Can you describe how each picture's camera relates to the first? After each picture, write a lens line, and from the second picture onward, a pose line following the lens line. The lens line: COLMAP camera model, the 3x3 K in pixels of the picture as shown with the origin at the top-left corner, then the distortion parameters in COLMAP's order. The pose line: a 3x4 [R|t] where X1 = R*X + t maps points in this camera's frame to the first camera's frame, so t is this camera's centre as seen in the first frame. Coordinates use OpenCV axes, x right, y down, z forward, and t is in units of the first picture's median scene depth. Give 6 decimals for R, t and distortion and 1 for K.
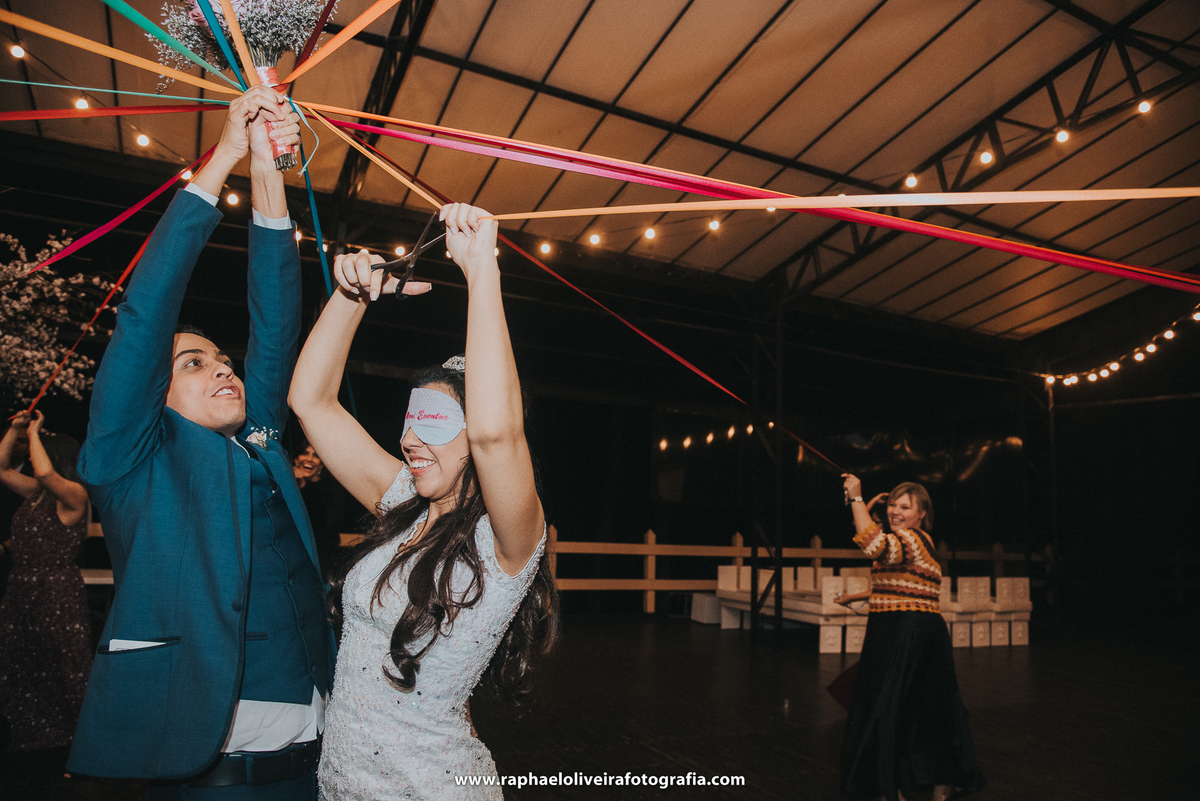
lens RADIAL K [[816.7, 0, 596.5], [0, 816.7, 393.7], [0, 0, 1]] dist [-0.104162, 0.053796]
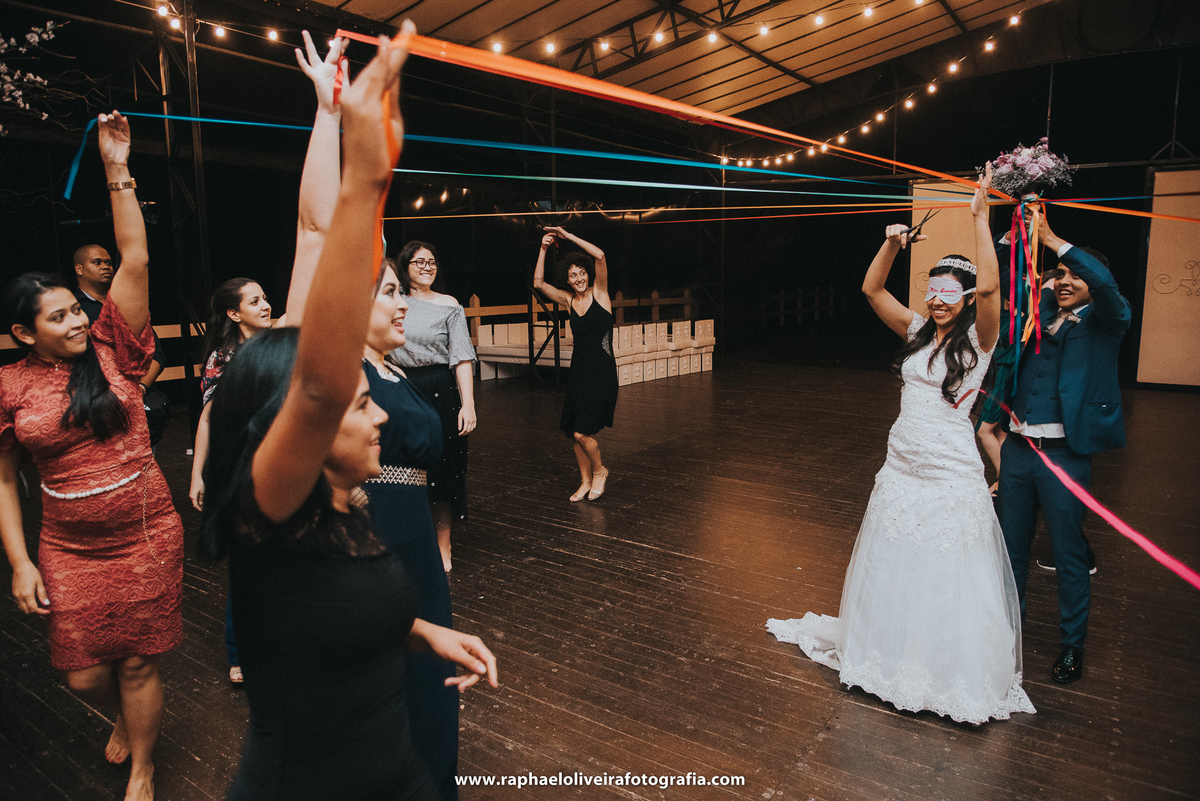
lens RADIAL K [[816.7, 0, 608.5], [0, 816.7, 377.7], [0, 0, 1]] dist [-0.104162, 0.053796]
pose [[0.870857, -0.107703, 0.479591, -0.267450], [-0.032445, 0.960976, 0.274722, -0.038883], [-0.490464, -0.254804, 0.833379, -0.052762]]
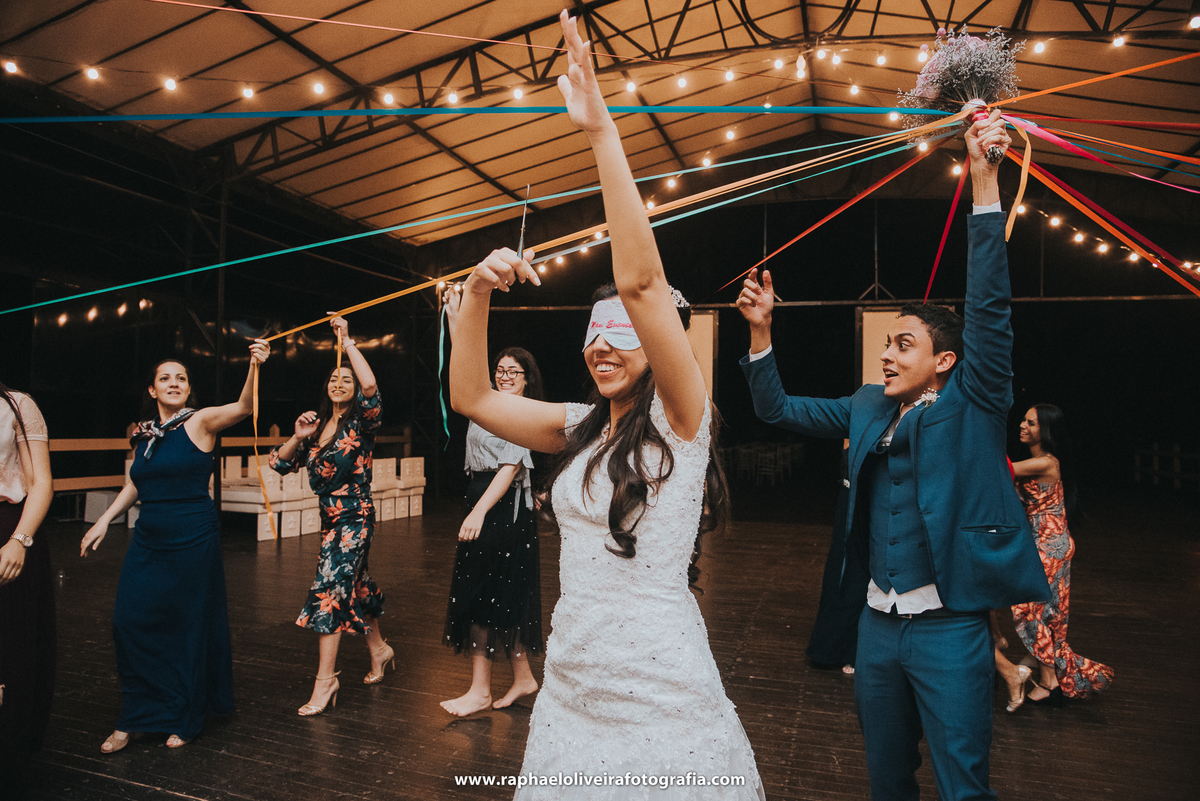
lens RADIAL K [[816.7, 0, 598.3], [0, 816.7, 405.1], [0, 0, 1]] dist [-0.104162, 0.053796]
pose [[0.687336, -0.017116, 0.726138, -0.142430], [-0.093681, 0.989283, 0.111994, 0.001757], [-0.720273, -0.145003, 0.678366, 0.031367]]
